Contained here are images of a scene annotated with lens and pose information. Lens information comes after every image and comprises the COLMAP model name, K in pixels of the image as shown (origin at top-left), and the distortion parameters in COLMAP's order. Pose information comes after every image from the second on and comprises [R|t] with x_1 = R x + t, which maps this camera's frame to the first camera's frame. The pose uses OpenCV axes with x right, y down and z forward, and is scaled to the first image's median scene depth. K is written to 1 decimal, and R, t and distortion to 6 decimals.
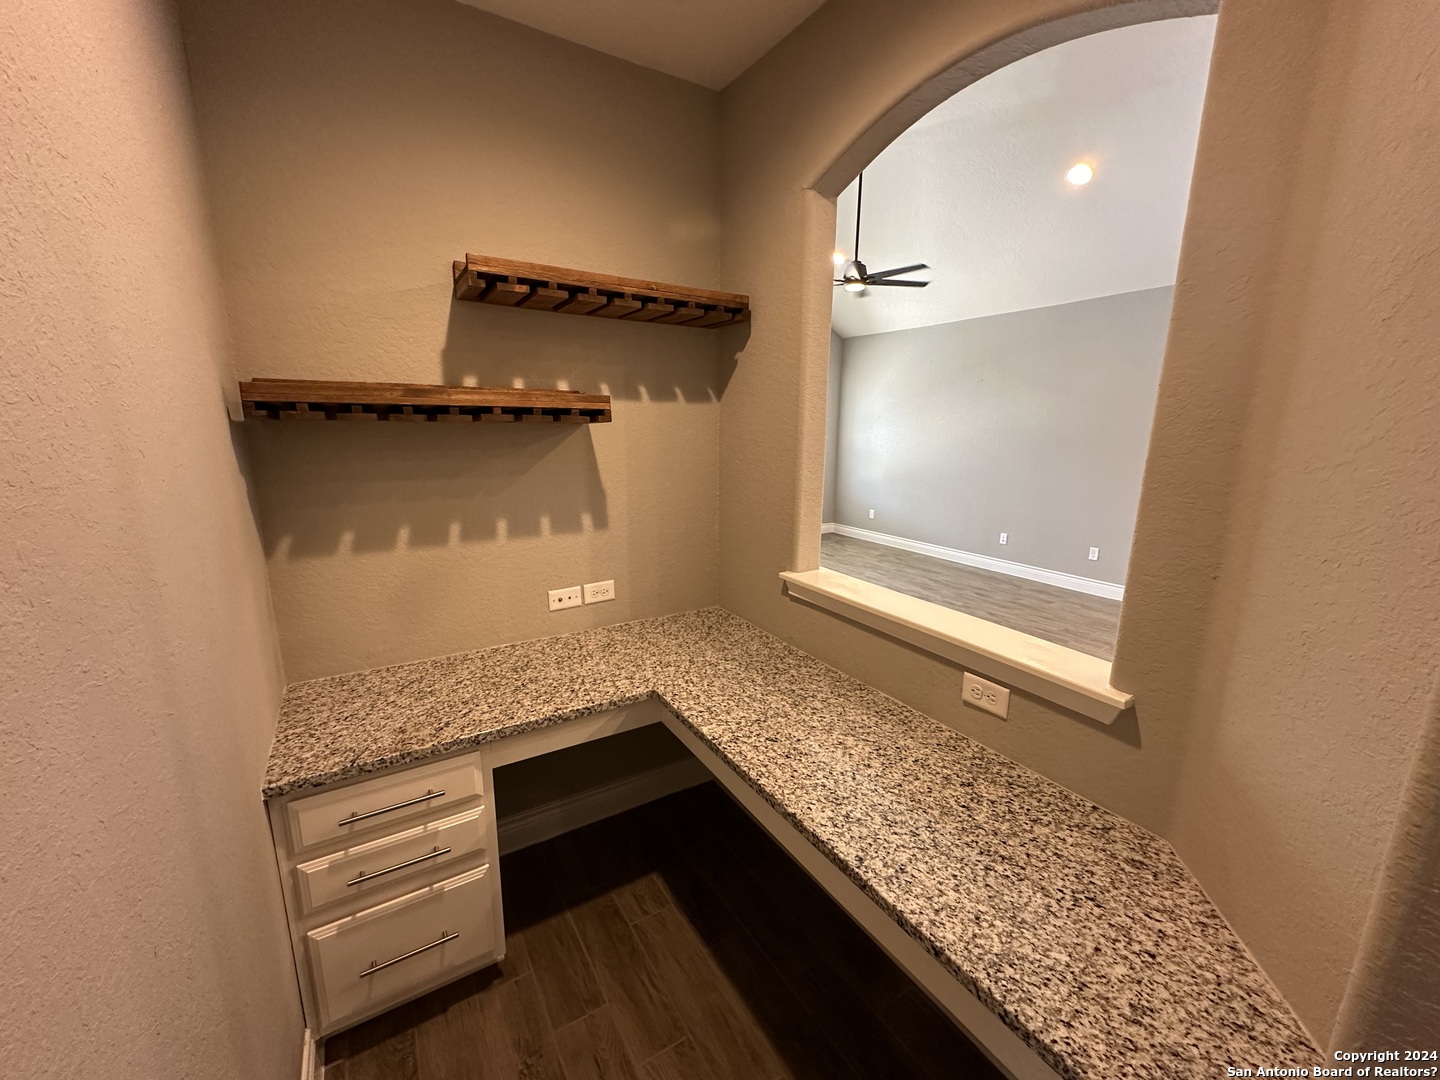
lens RADIAL K [[575.0, 0, 720.0], [0, 575.0, 540.0], [0, 0, 1]] dist [-0.001023, -0.000403]
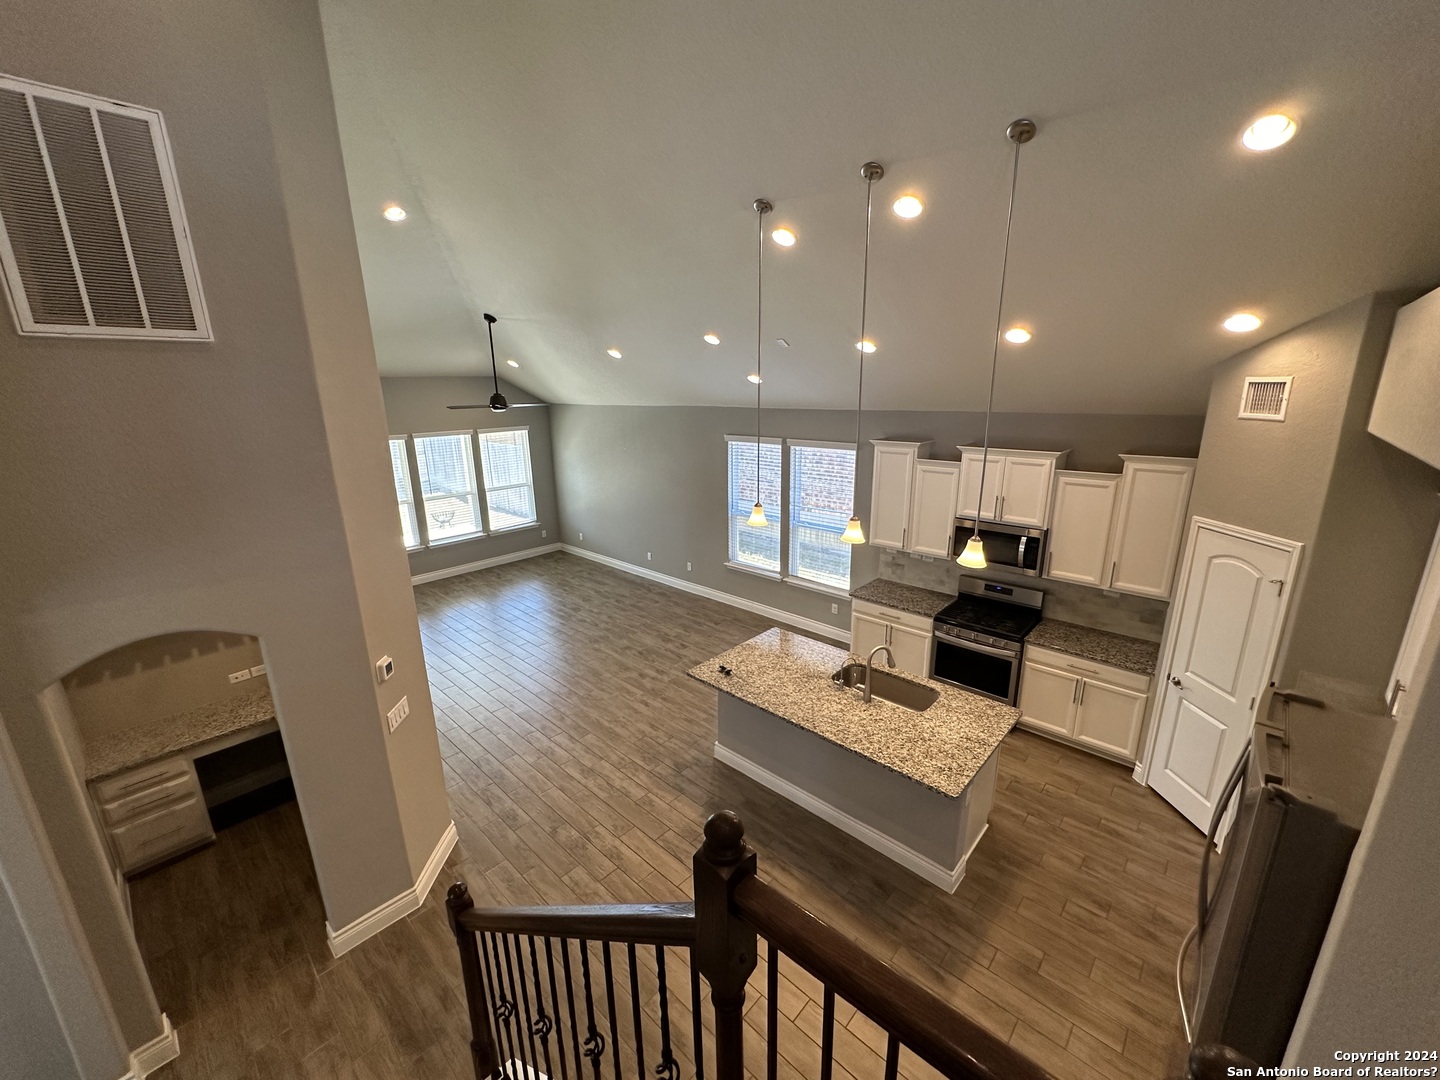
lens RADIAL K [[576.2, 0, 720.0], [0, 576.2, 540.0], [0, 0, 1]] dist [-0.001211, 0.000064]
pose [[0.966010, -0.093061, 0.241172, 1.283703], [0.078312, 0.994464, 0.070057, -0.539060], [-0.246356, -0.048789, 0.967951, -1.907838]]
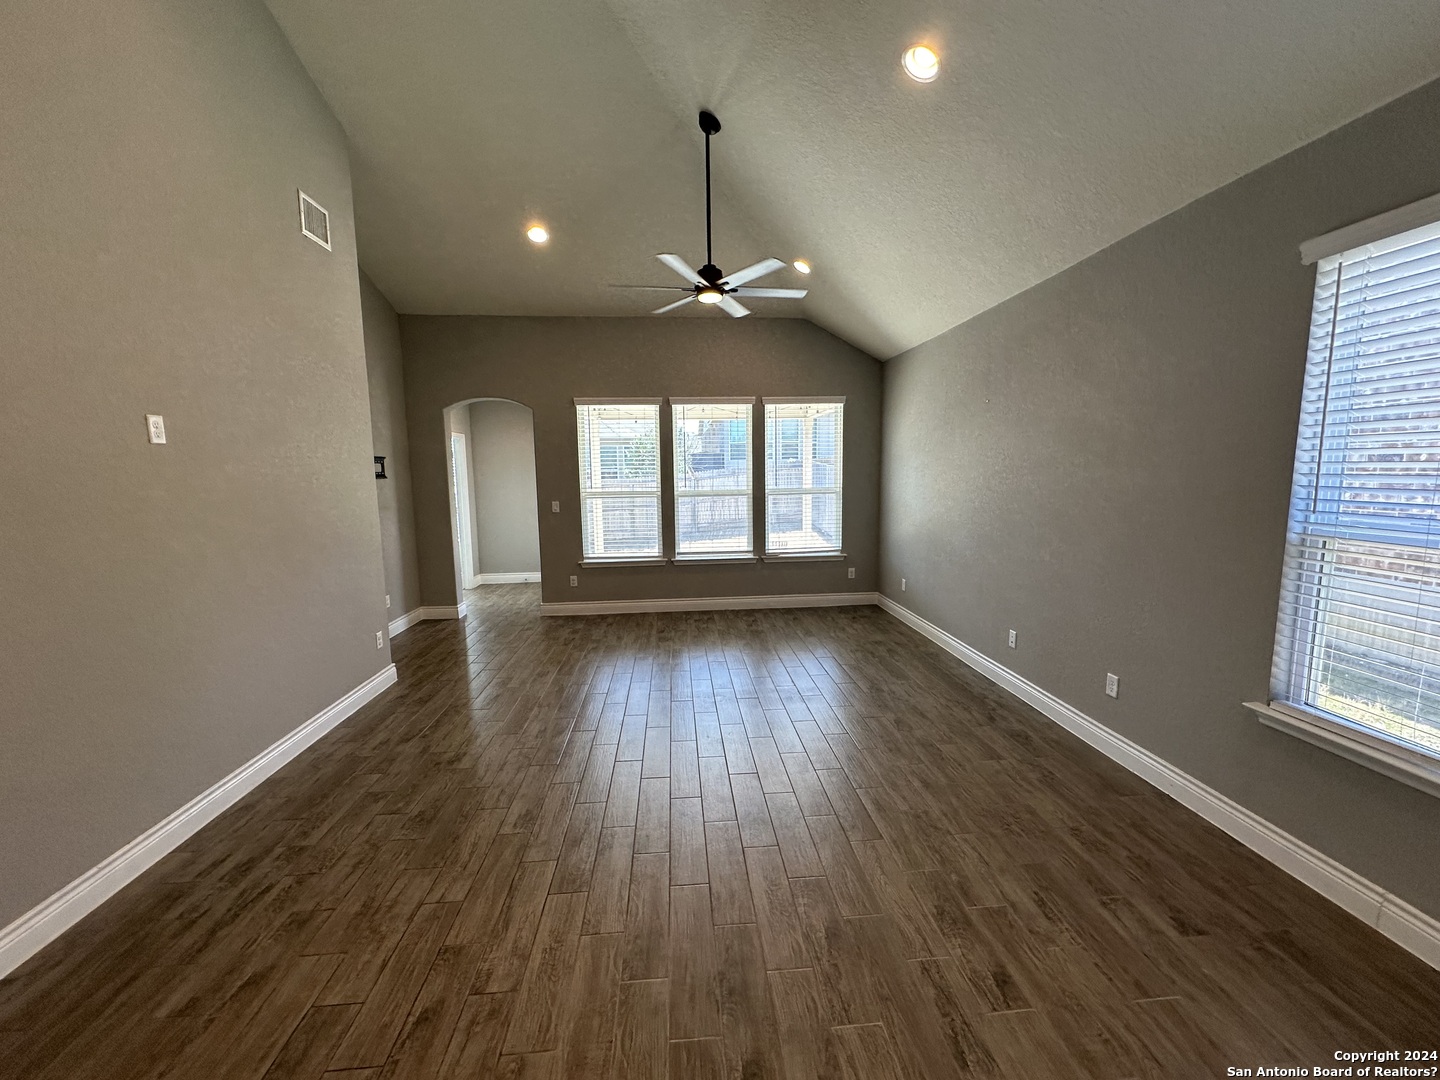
lens RADIAL K [[575.0, 0, 720.0], [0, 575.0, 540.0], [0, 0, 1]] dist [-0.001023, -0.000403]
pose [[0.887043, 0.030314, -0.460690, 2.012798], [-0.066743, 0.995780, -0.062986, -0.201376], [0.456837, 0.086619, 0.885323, 1.111902]]
